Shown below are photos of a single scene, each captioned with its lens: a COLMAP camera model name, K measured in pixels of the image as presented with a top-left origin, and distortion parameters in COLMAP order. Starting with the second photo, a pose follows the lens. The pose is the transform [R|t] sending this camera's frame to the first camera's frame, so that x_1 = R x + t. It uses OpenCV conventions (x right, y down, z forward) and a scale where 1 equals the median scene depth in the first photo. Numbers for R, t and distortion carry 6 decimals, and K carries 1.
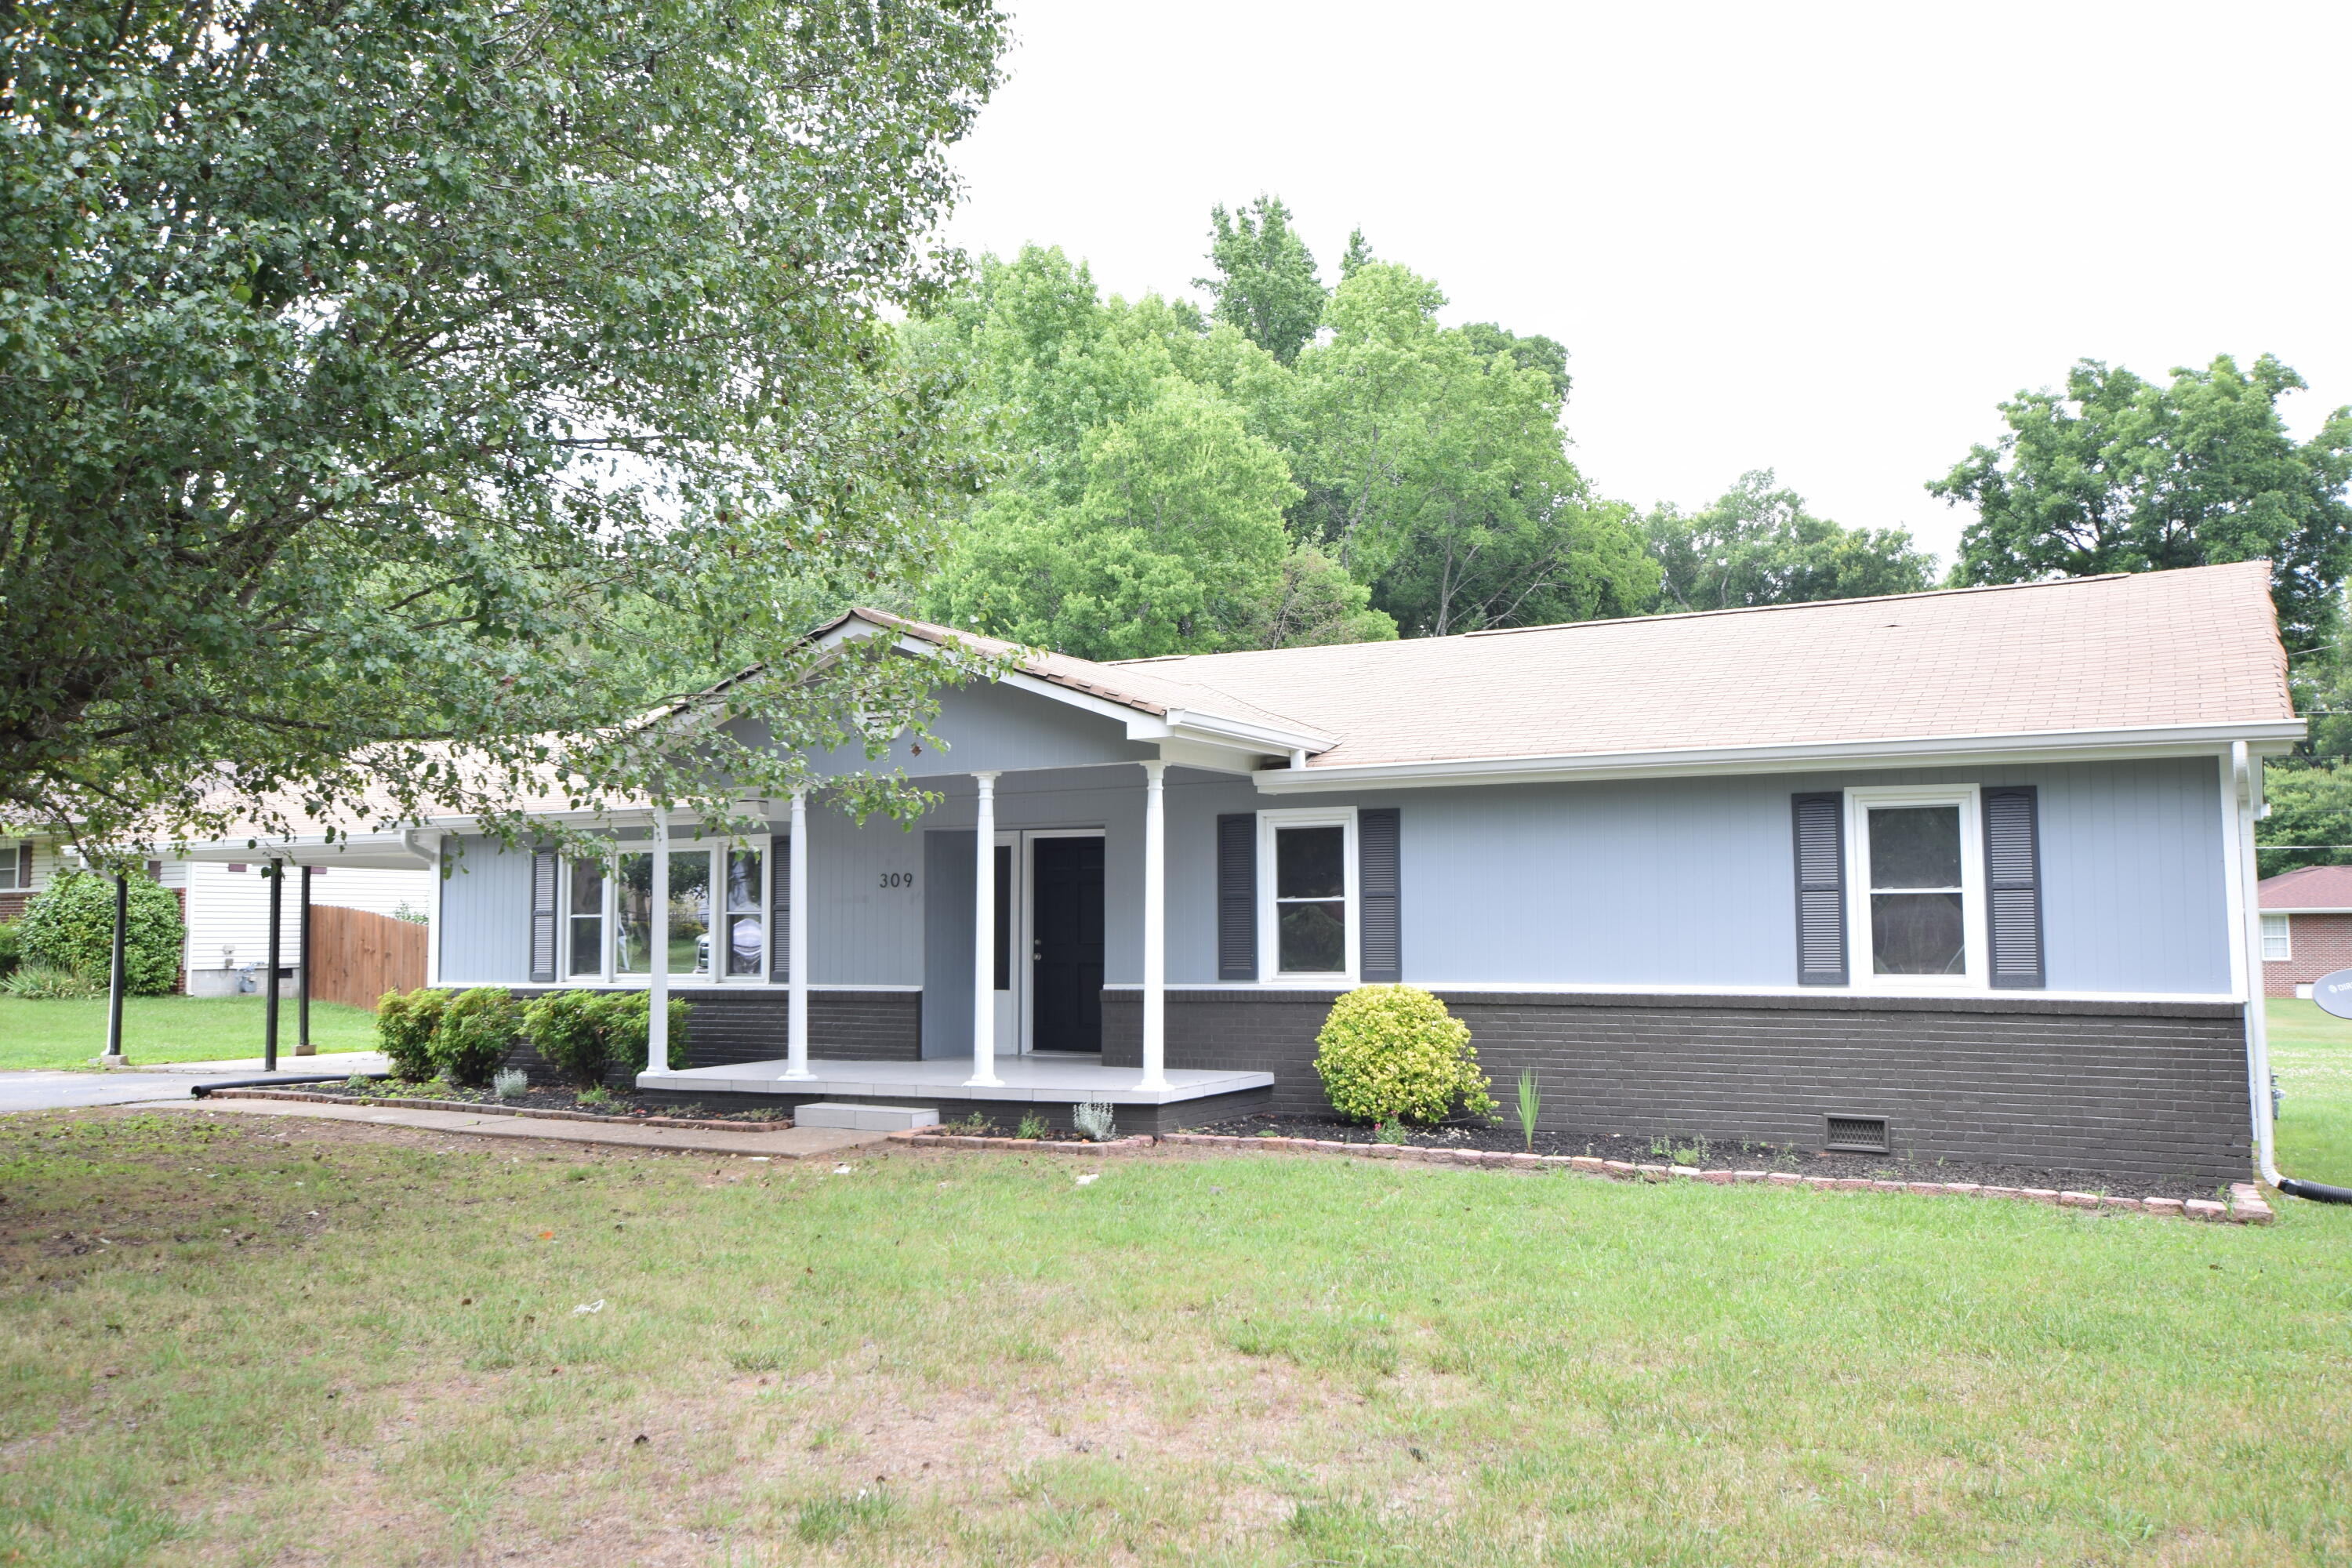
lens RADIAL K [[1886.0, 0, 1176.0], [0, 1886.0, 784.0], [0, 0, 1]] dist [0.001916, -0.002367]
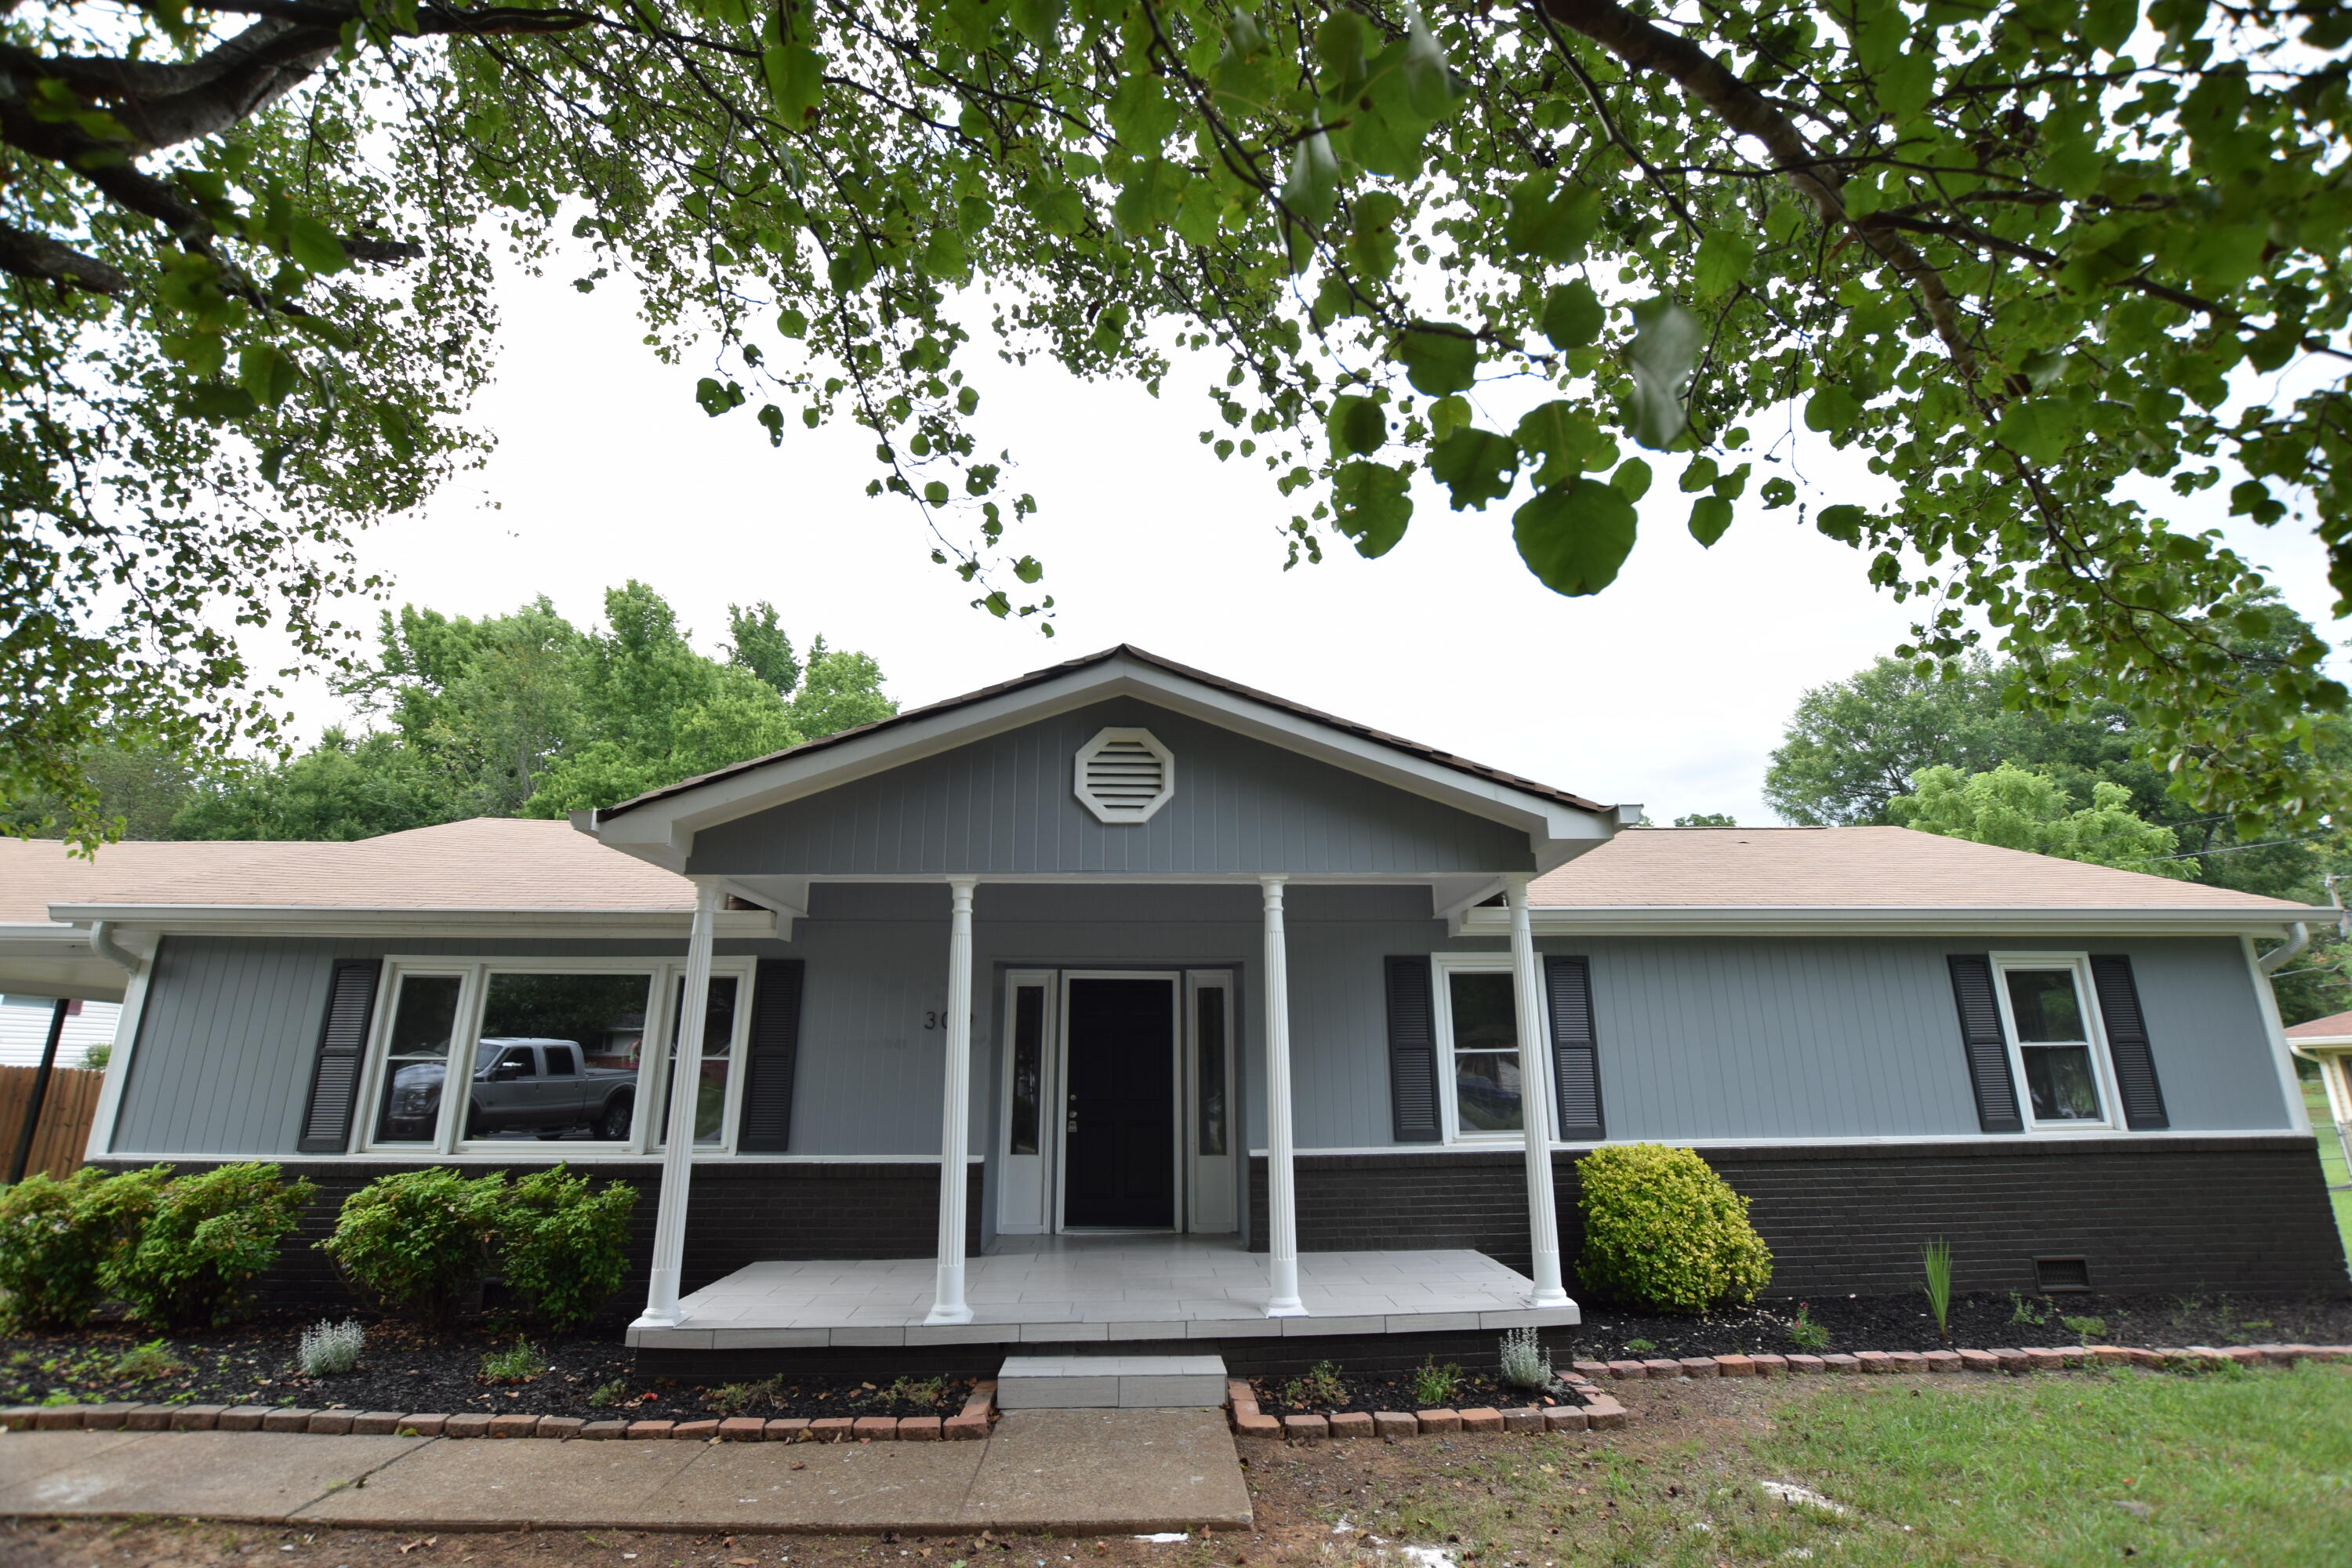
lens RADIAL K [[1024.8, 0, 1176.0], [0, 1024.8, 784.0], [0, 0, 1]] dist [-0.037519, 0.006243]
pose [[0.856735, 0.144378, 0.495137, -0.329638], [-0.042056, 0.976378, -0.211935, 0.044937], [-0.514040, 0.160748, 0.842569, 0.622138]]
